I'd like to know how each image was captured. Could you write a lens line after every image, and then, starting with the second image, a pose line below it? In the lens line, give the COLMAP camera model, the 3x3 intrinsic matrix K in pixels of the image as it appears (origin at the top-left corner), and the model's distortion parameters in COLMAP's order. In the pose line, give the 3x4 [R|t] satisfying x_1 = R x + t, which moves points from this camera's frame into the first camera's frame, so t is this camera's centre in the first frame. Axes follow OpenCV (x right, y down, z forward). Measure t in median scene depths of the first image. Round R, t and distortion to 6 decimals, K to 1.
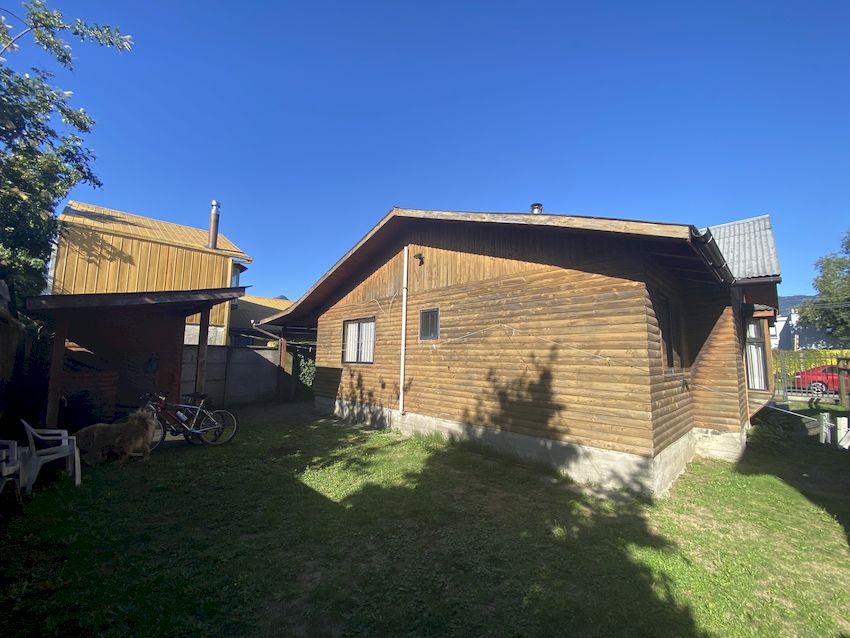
lens RADIAL K [[344.2, 0, 423.9], [0, 344.2, 317.4], [0, 0, 1]] dist [0.028761, -0.025767]
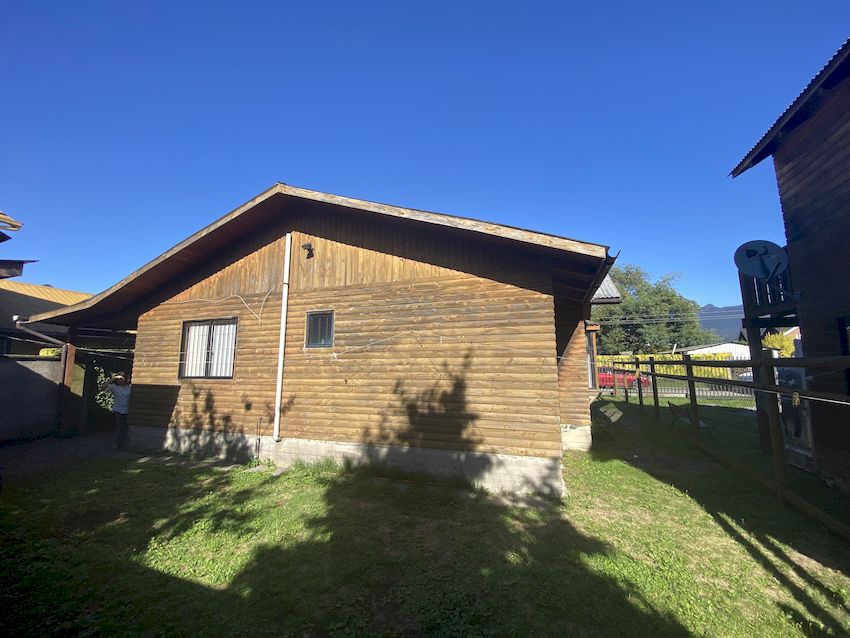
lens RADIAL K [[344.2, 0, 423.9], [0, 344.2, 317.4], [0, 0, 1]] dist [0.028761, -0.025767]
pose [[0.900418, 0.042456, 0.432950, -0.132298], [-0.032894, 0.999022, -0.029557, 0.008880], [-0.433781, 0.012372, 0.900933, 0.139460]]
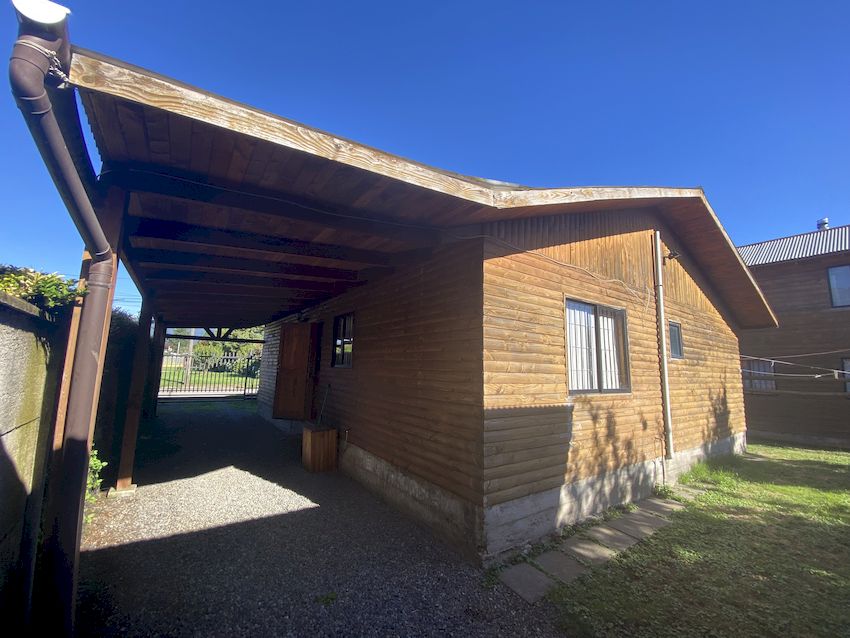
lens RADIAL K [[344.2, 0, 423.9], [0, 344.2, 317.4], [0, 0, 1]] dist [0.028761, -0.025767]
pose [[0.159913, 0.123736, 0.979345, -1.008723], [-0.147576, 0.983960, -0.100222, 0.155121], [-0.976037, -0.128501, 0.175609, 1.592236]]
